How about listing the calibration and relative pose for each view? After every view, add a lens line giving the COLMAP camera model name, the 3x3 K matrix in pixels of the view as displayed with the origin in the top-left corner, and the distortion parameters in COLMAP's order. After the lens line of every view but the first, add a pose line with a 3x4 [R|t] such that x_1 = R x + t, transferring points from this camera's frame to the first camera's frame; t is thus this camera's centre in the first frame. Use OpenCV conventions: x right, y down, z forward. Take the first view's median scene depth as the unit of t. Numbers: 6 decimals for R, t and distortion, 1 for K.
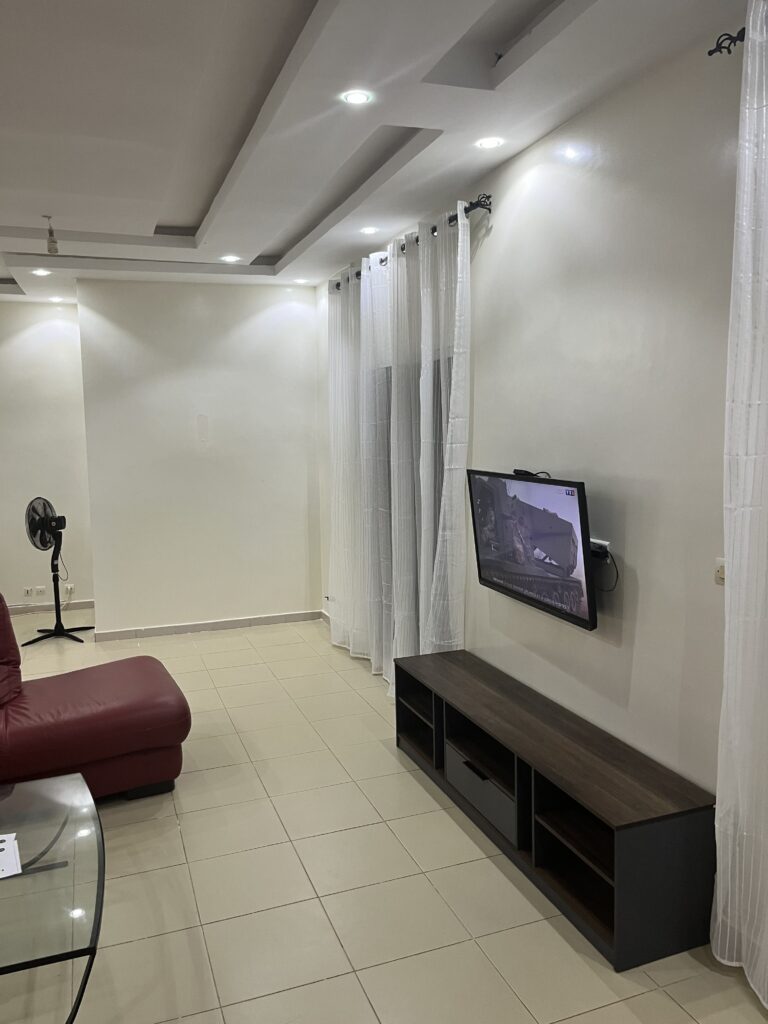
lens RADIAL K [[784.6, 0, 373.7], [0, 784.6, 508.9], [0, 0, 1]] dist [0.052427, -0.068691]
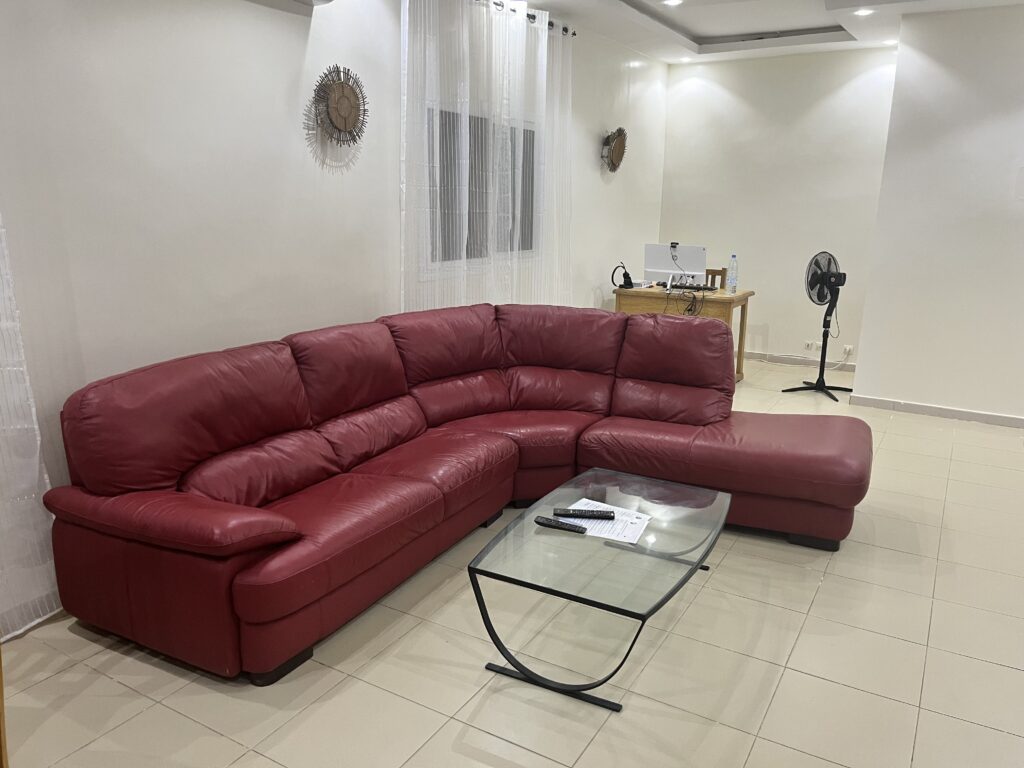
lens RADIAL K [[784.6, 0, 514.9], [0, 784.6, 383.2], [0, 0, 1]] dist [0.052427, -0.068691]
pose [[0.641879, 0.207419, -0.738220, 0.147092], [-0.111560, 0.977738, 0.177716, 0.020997], [0.758647, -0.031716, 0.650729, 0.061747]]
